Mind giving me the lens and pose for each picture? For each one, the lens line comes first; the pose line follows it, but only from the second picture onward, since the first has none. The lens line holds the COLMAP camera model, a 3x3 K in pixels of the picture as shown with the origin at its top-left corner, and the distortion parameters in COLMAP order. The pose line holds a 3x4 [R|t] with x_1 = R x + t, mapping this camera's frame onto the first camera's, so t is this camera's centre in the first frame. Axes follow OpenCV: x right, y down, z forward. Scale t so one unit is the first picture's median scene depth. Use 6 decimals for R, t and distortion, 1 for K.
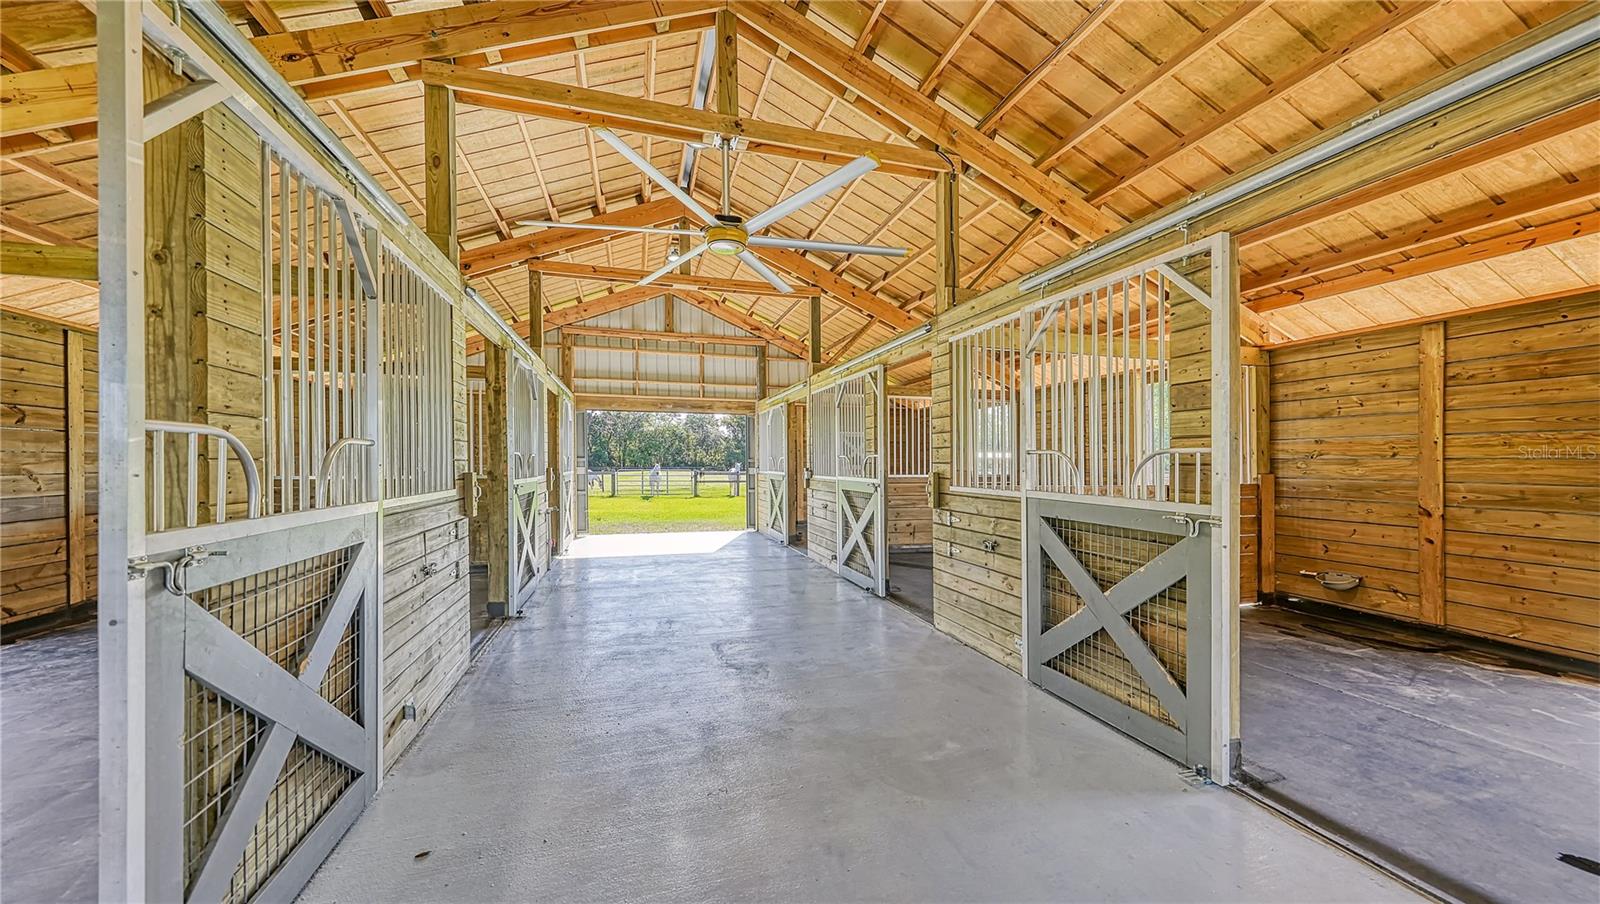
lens RADIAL K [[561.9, 0, 799.6], [0, 561.9, 462.7], [0, 0, 1]] dist [-0.016291, -0.000210]
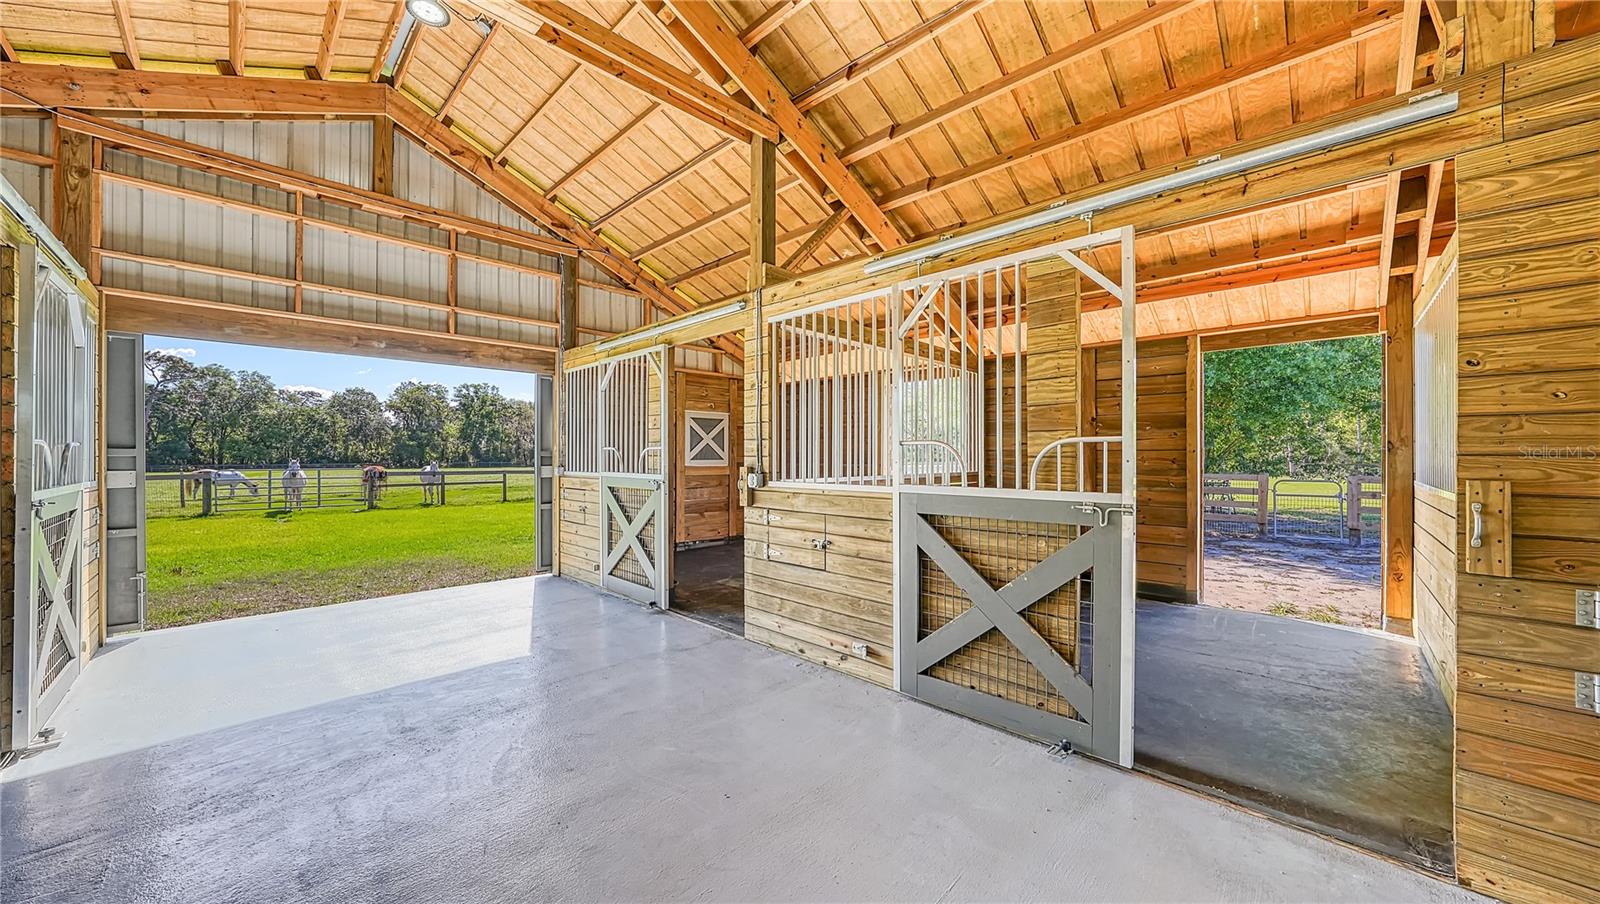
lens RADIAL K [[487.7, 0, 806.8], [0, 487.7, 455.8], [0, 0, 1]] dist [-0.009778, -0.000016]
pose [[0.836179, 0.006595, 0.548417, -0.146708], [-0.001473, 0.999951, -0.009778, 0.012328], [-0.548455, 0.007368, 0.836148, 0.412863]]
